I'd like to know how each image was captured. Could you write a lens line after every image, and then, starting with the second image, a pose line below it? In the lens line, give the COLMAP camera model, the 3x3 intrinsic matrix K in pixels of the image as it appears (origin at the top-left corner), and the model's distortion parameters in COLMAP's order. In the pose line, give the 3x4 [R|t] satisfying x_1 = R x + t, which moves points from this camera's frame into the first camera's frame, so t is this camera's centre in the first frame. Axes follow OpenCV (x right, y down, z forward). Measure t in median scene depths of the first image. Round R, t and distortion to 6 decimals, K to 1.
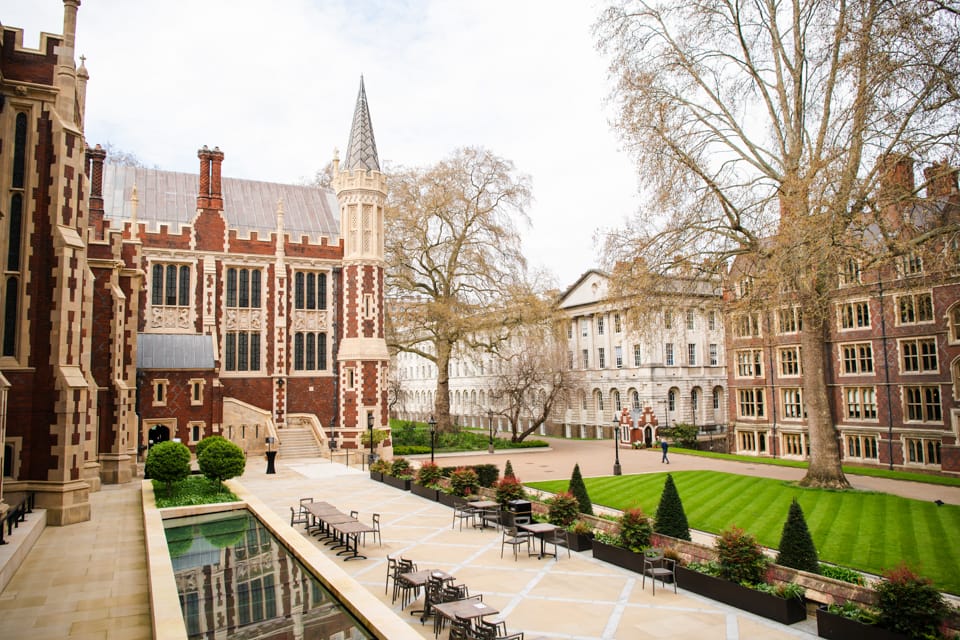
lens RADIAL K [[686.8, 0, 505.7], [0, 686.8, 311.3], [0, 0, 1]] dist [-0.025689, 0.010821]
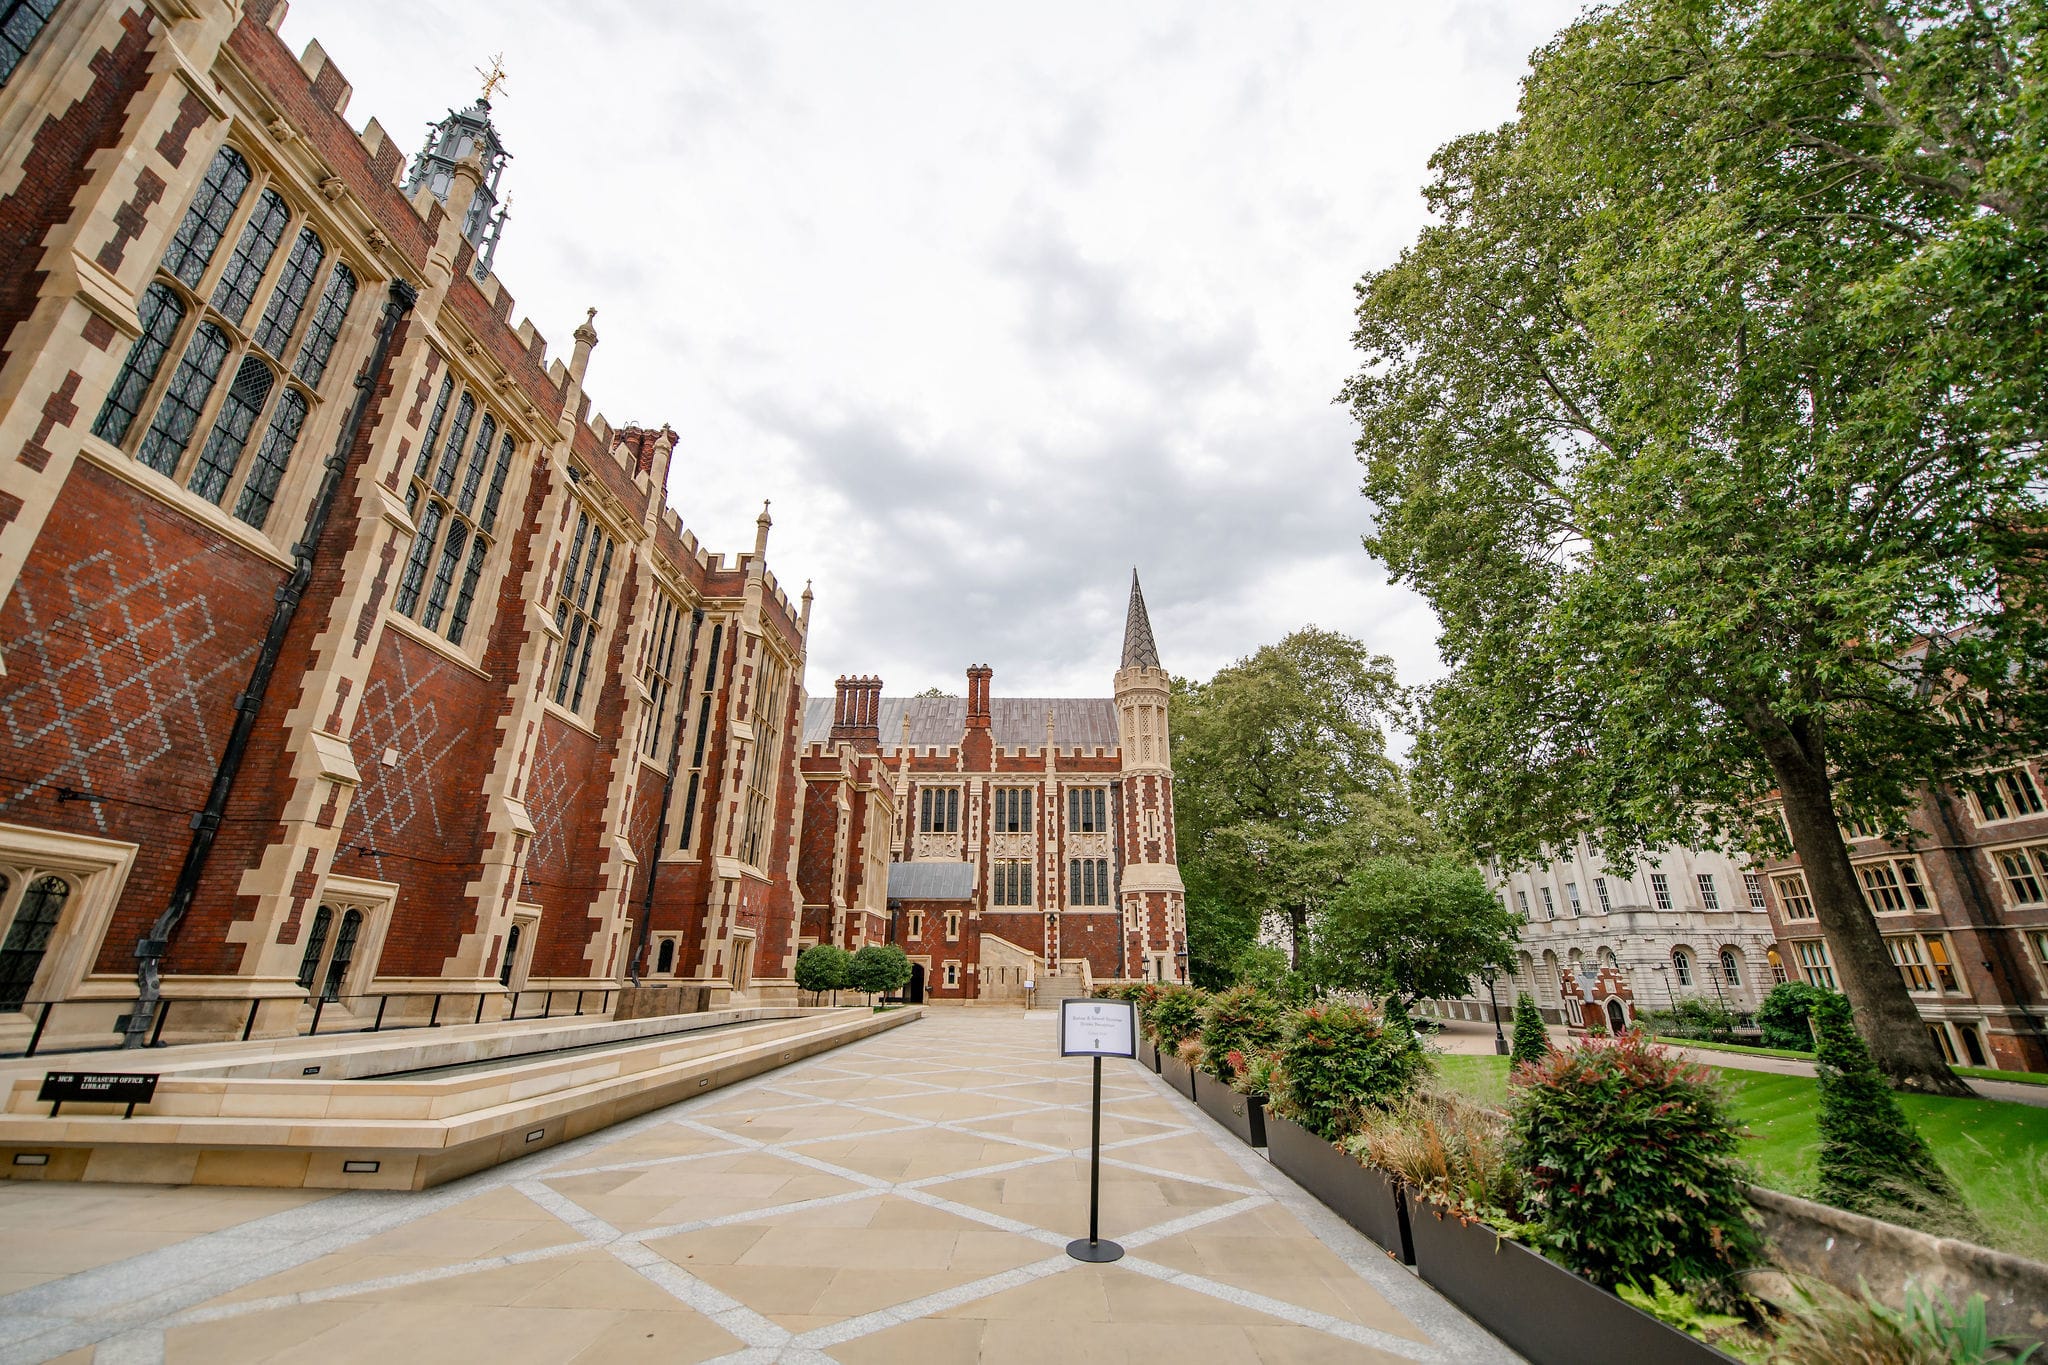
lens RADIAL K [[806.2, 0, 1042.5], [0, 806.2, 671.4], [0, 0, 1]] dist [0.003299, -0.003972]
pose [[0.885396, -0.145797, -0.441382, 0.143775], [0.032396, 0.966584, -0.254296, 0.058924], [0.463708, 0.210854, 0.860532, 0.064995]]
